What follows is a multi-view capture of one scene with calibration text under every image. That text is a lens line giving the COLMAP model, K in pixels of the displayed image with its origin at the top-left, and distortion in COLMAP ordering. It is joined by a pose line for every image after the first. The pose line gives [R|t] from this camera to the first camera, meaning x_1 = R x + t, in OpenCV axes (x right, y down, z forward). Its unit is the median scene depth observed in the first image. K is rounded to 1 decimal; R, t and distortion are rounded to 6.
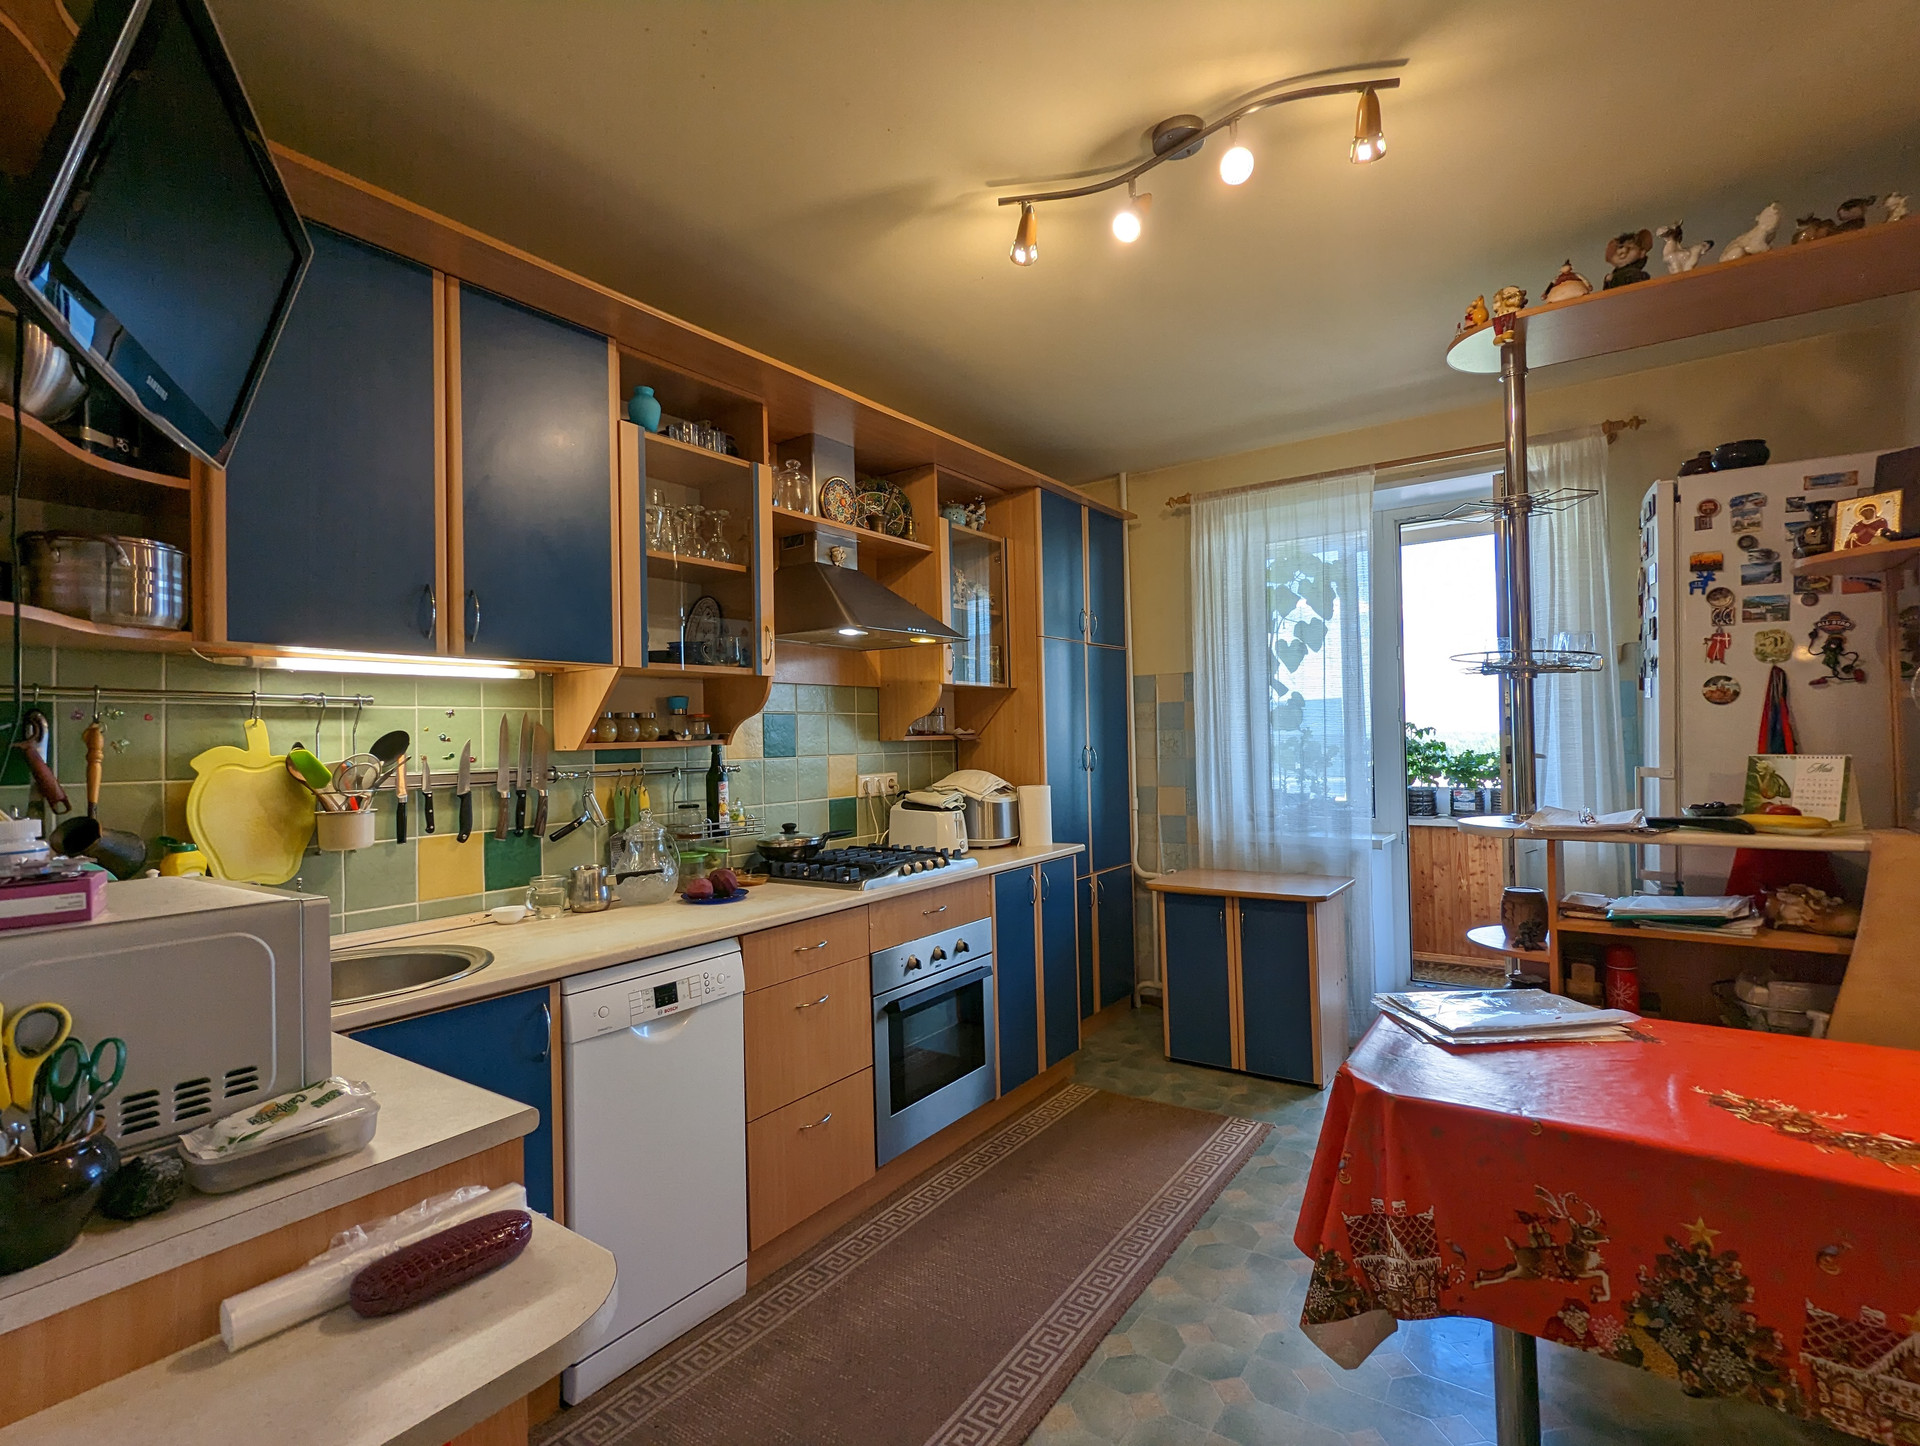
lens RADIAL K [[914.4, 0, 960.0], [0, 914.4, 723.0], [0, 0, 1]] dist [-0.009530, 0.008545]
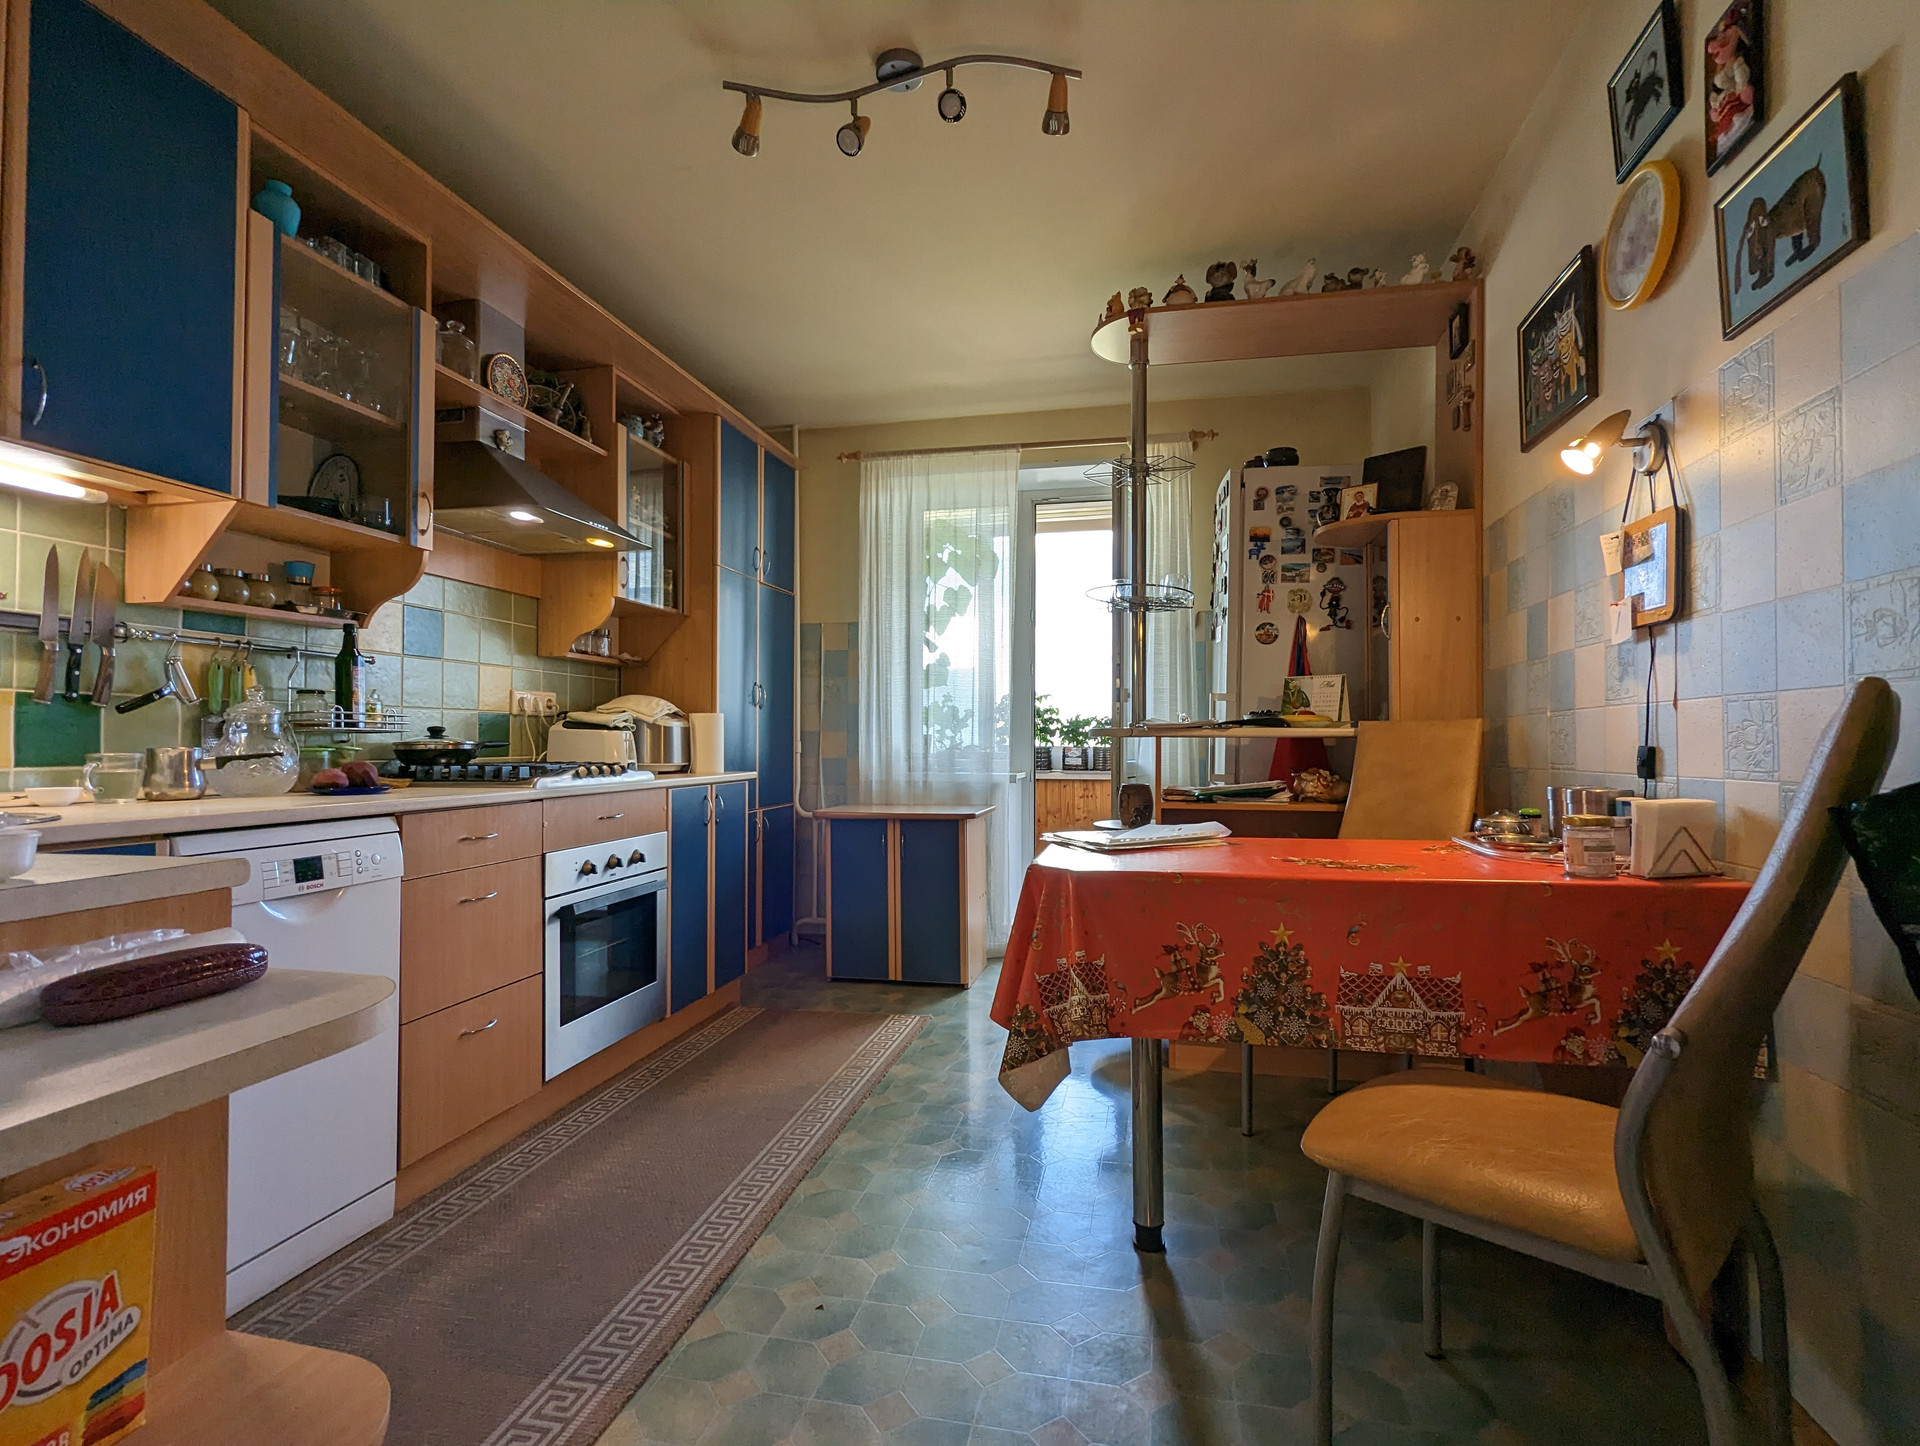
lens RADIAL K [[912.5, 0, 960.0], [0, 912.5, 723.0], [0, 0, 1]] dist [0.019138, -0.013129]
pose [[0.919095, 0.030706, 0.392837, -0.074350], [-0.028237, 0.999528, -0.012063, 0.112038], [-0.393022, -0.000005, 0.919529, -0.029728]]
